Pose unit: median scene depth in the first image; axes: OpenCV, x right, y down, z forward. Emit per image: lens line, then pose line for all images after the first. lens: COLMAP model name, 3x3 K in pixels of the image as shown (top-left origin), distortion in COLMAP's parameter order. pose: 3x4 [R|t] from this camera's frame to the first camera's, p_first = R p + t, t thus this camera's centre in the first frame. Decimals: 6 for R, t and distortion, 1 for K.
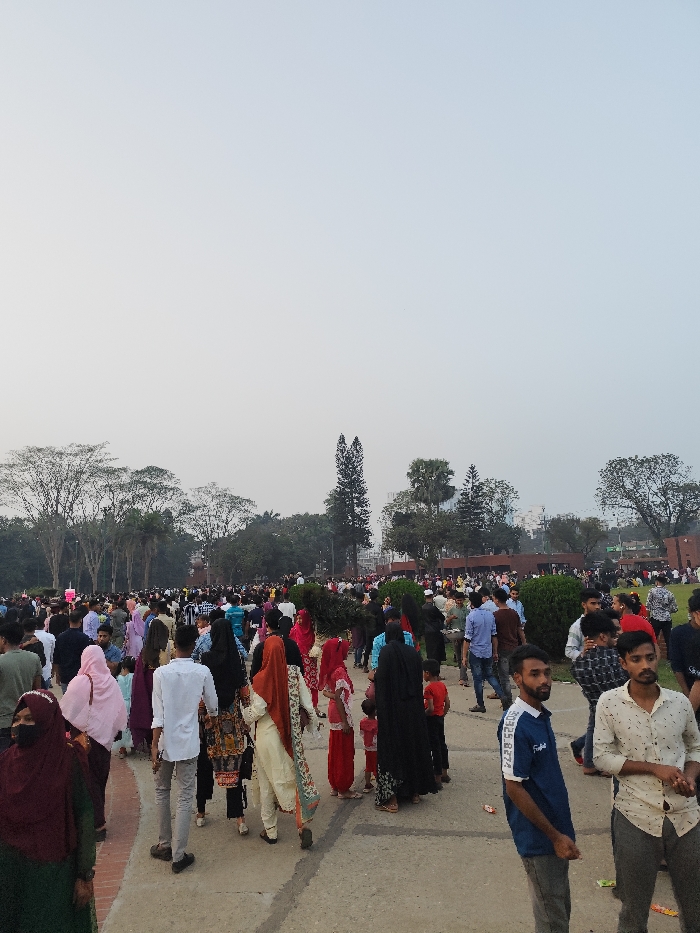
lens RADIAL K [[631.5, 0, 359.1], [0, 631.5, 456.5], [0, 0, 1]] dist [0.000820, -0.011138]
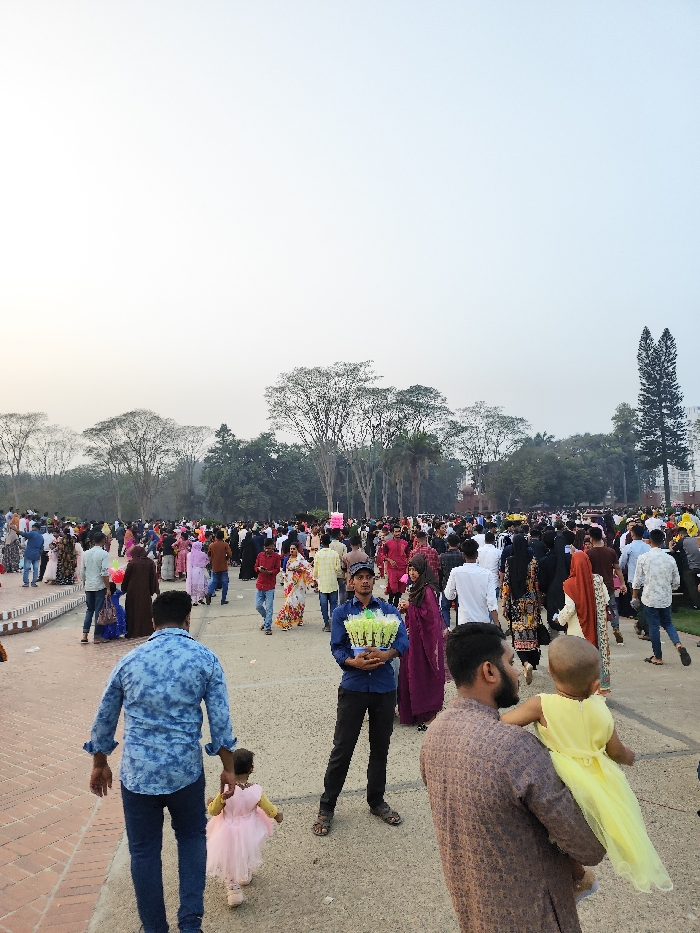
lens RADIAL K [[631.5, 0, 348.9], [0, 631.5, 465.9], [0, 0, 1]] dist [0.000820, -0.011138]
pose [[0.913318, -0.007138, -0.407185, -0.040241], [0.058685, 0.991718, 0.114246, 0.021031], [0.402997, -0.128239, 0.906172, 0.096963]]
